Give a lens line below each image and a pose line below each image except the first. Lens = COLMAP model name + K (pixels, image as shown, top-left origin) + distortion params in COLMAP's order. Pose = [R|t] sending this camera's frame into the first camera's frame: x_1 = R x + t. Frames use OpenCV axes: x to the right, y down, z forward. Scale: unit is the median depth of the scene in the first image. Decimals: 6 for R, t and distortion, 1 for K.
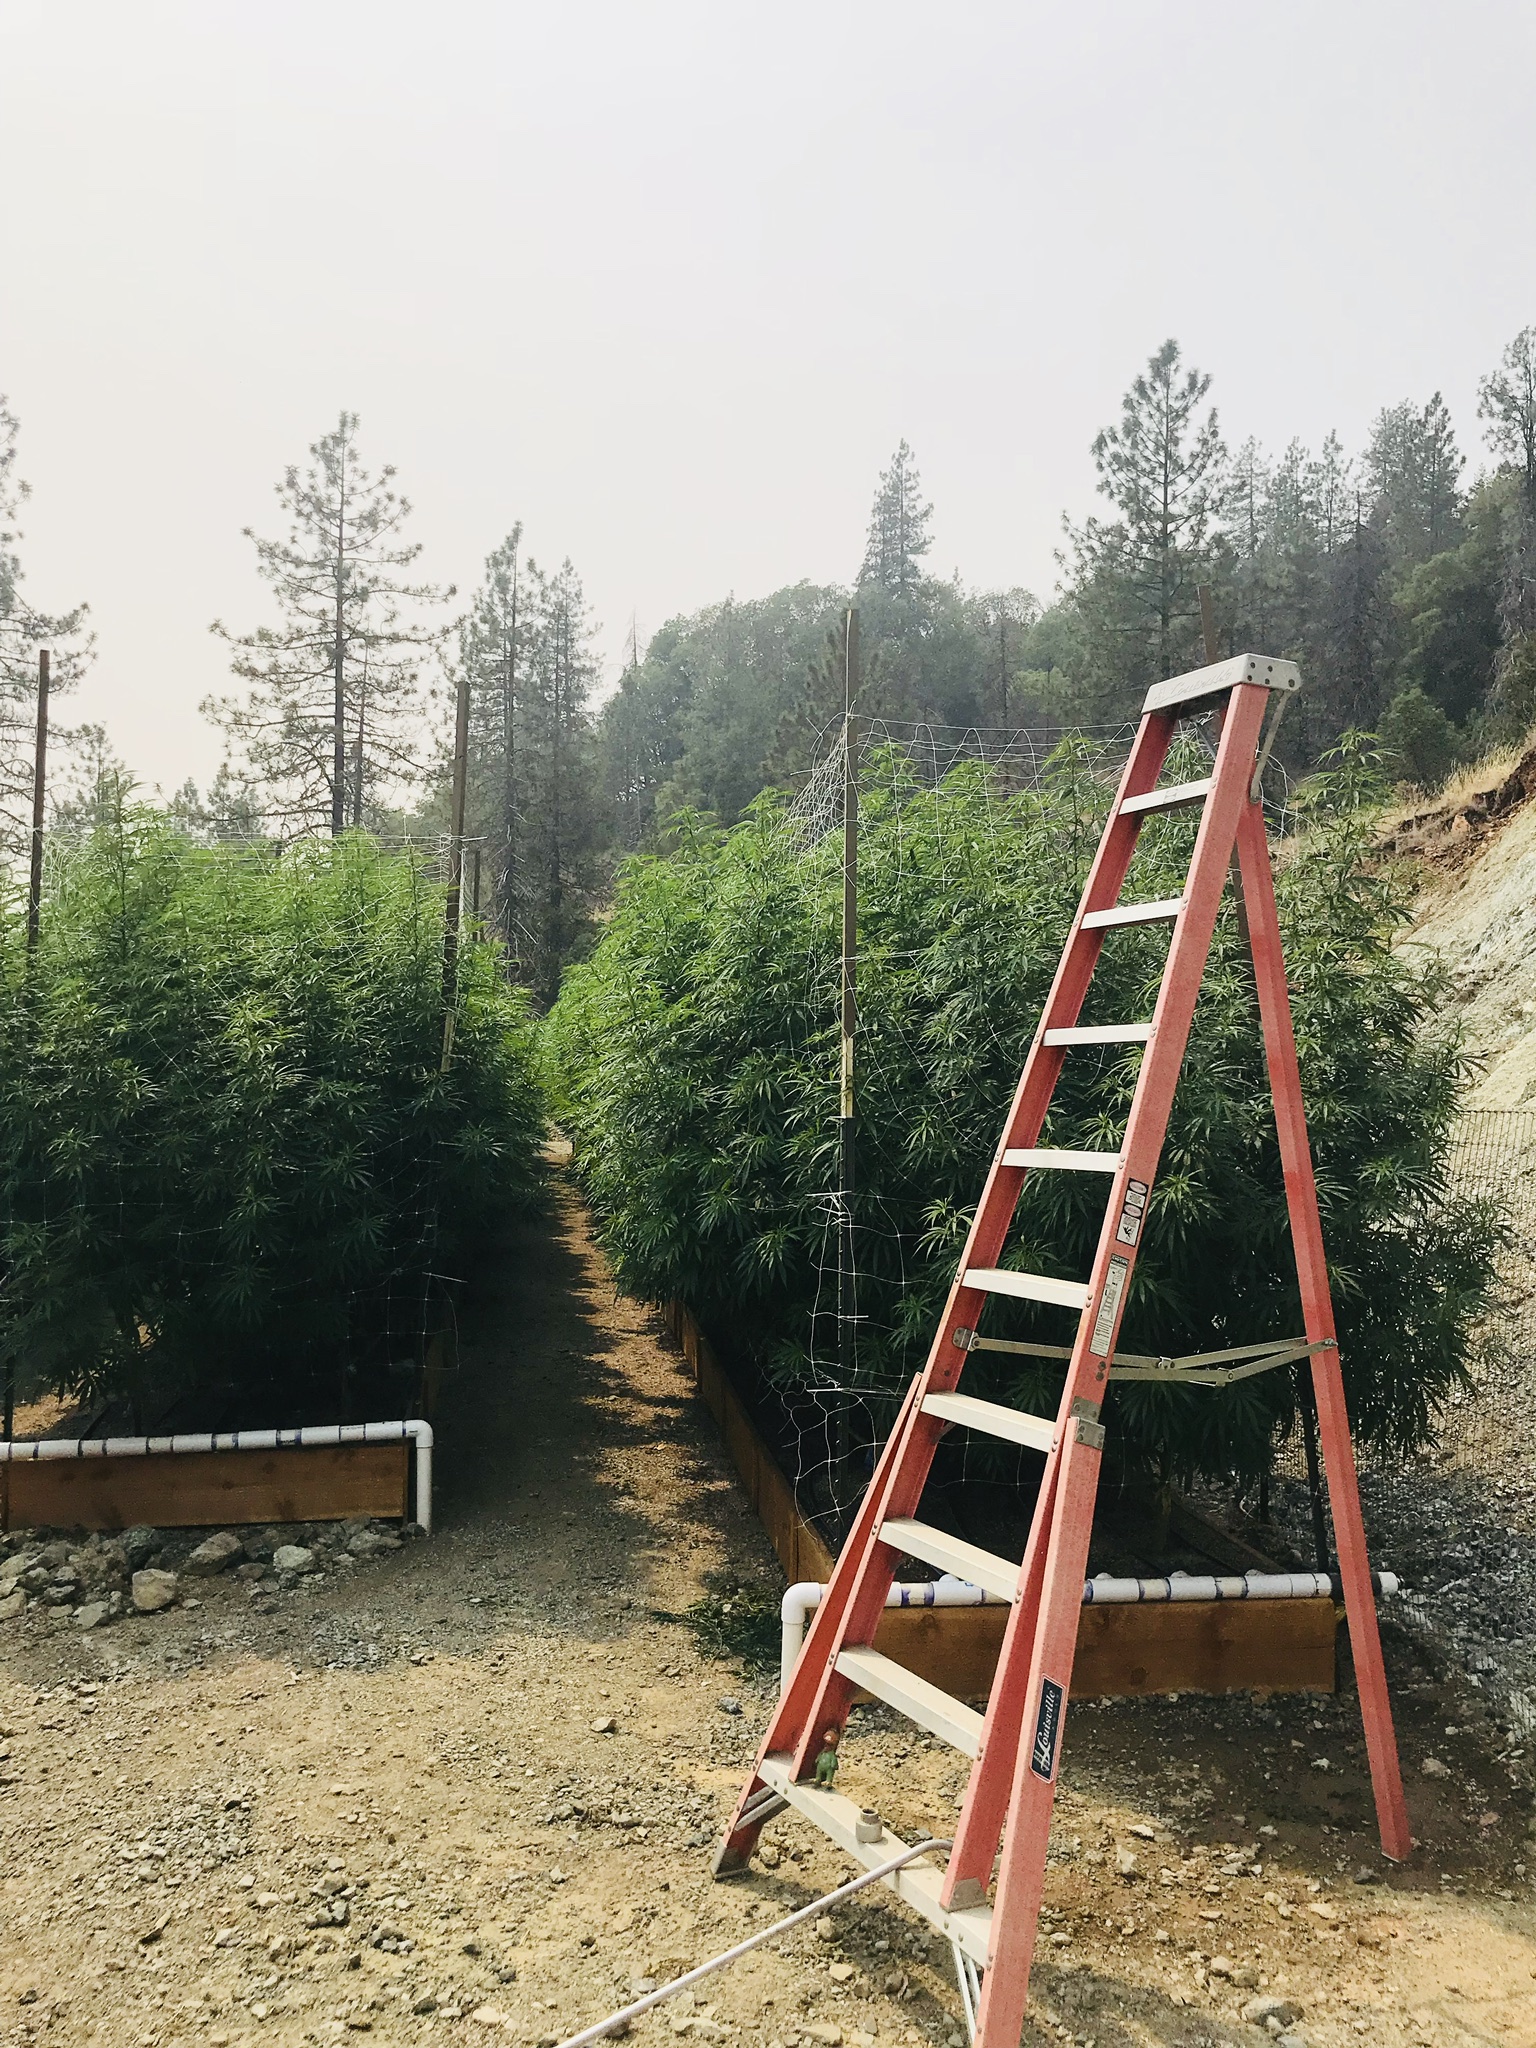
lens RADIAL K [[1649.8, 0, 786.9], [0, 1649.8, 1025.7], [0, 0, 1]] dist [-0.021541, 0.005735]
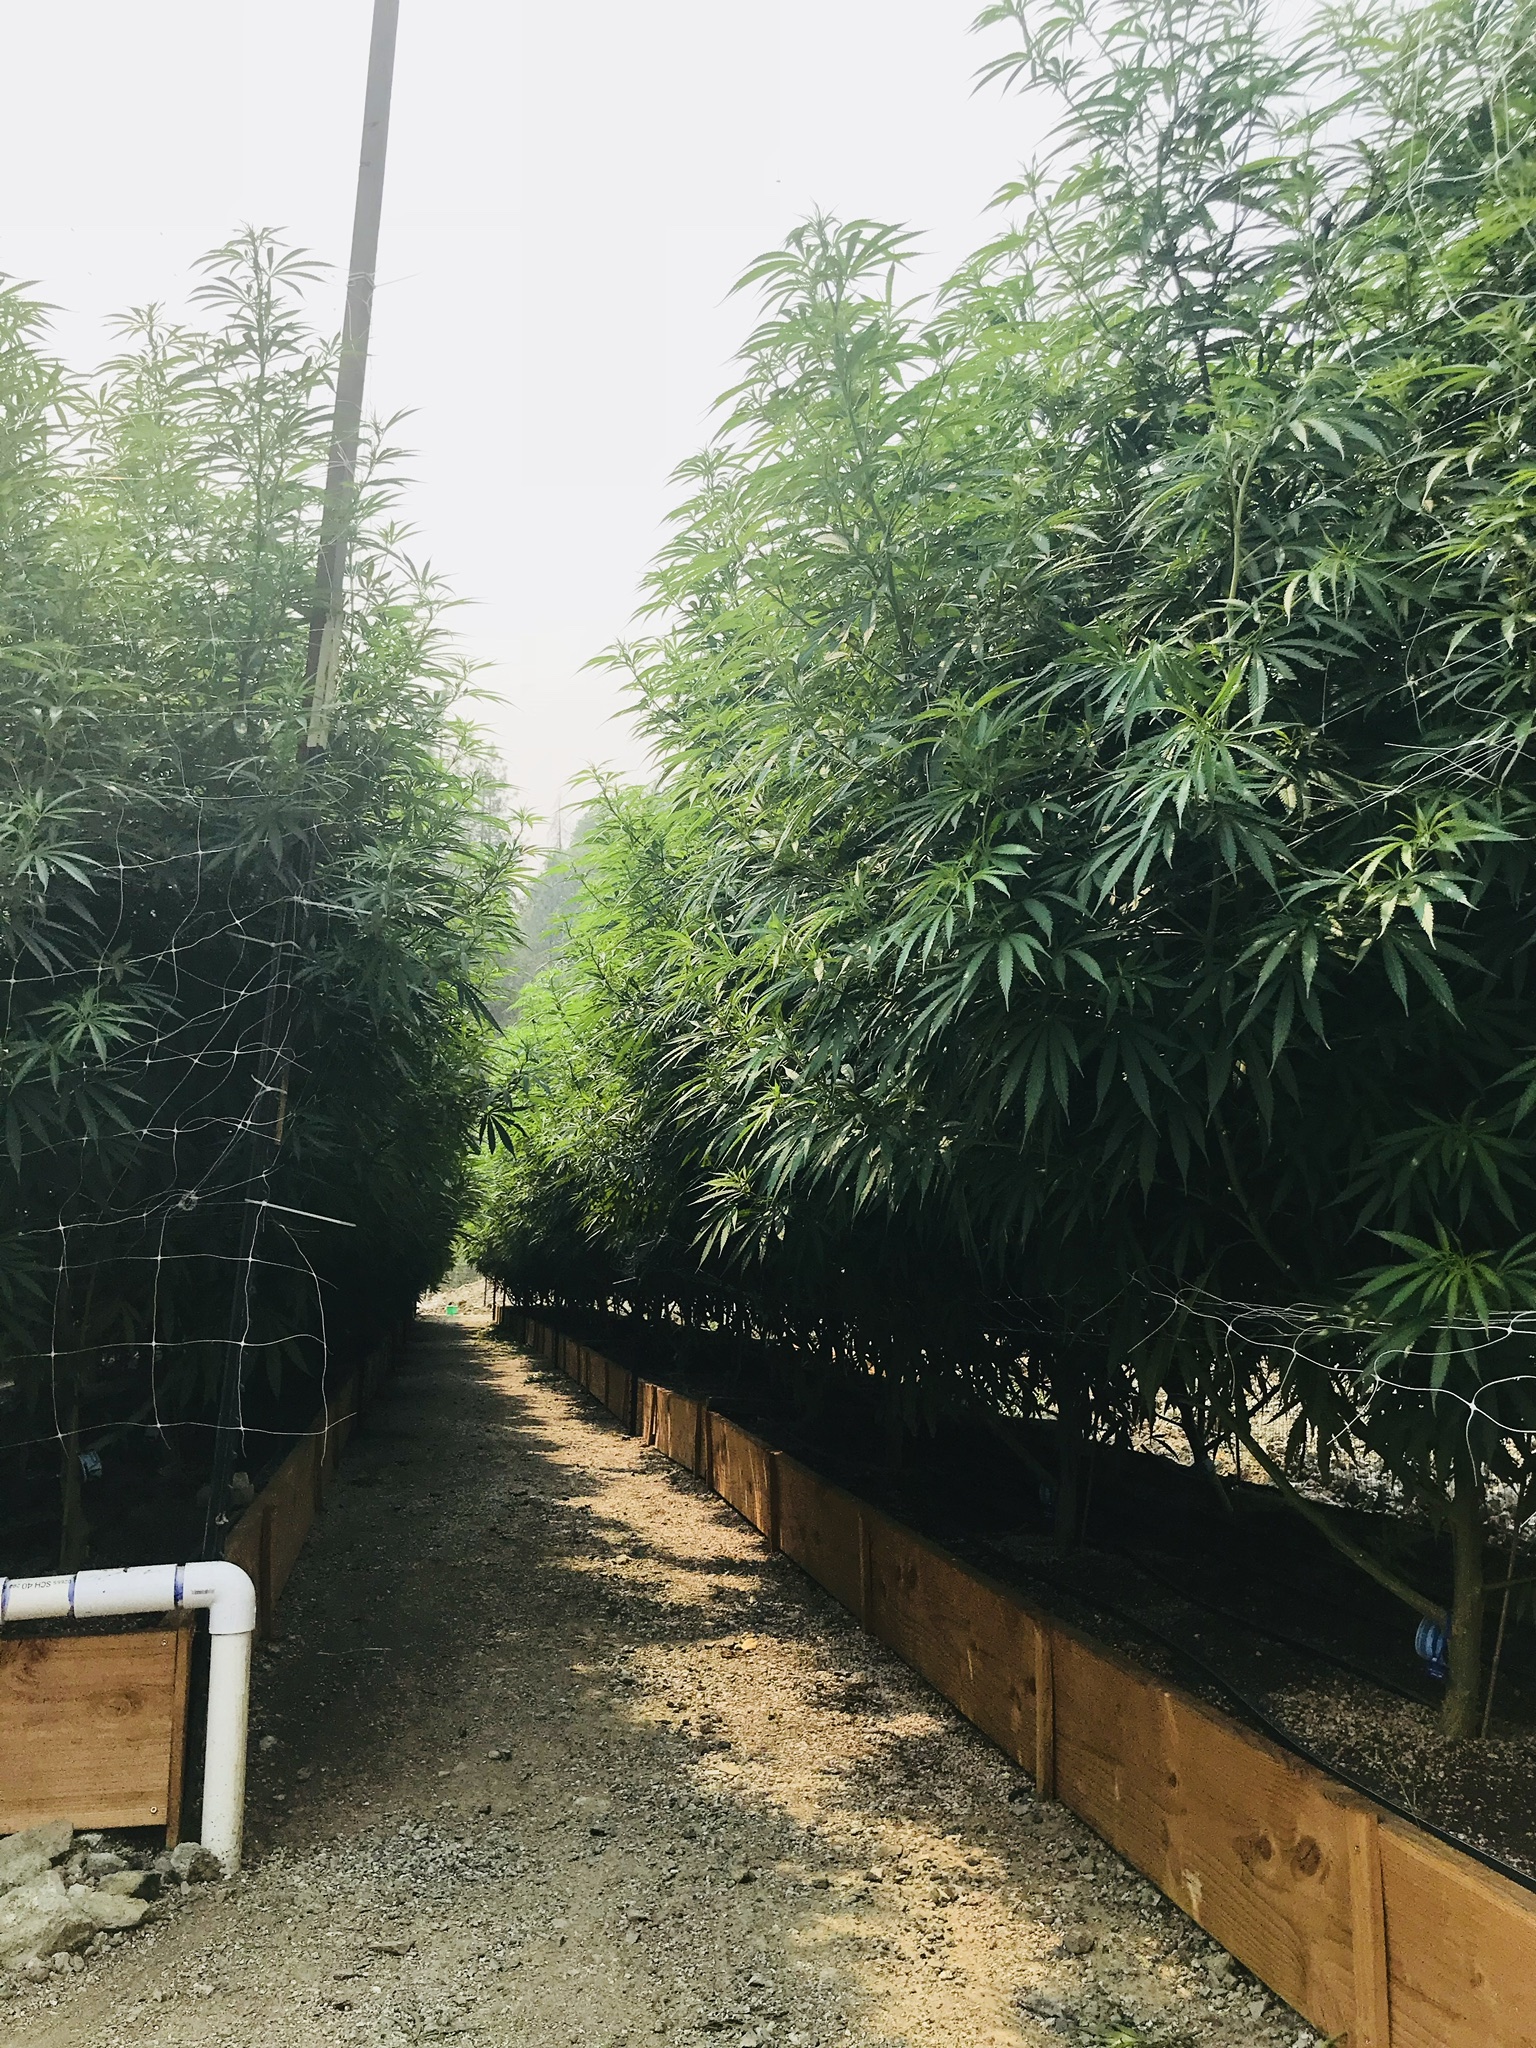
lens RADIAL K [[1649.8, 0, 768.0], [0, 1649.8, 1037.6], [0, 0, 1]] dist [-0.021541, 0.005735]
pose [[0.999037, 0.002879, 0.043774, -0.098107], [0.002399, 0.992767, -0.120037, 0.143843], [-0.043802, 0.120027, 0.991804, 0.524080]]
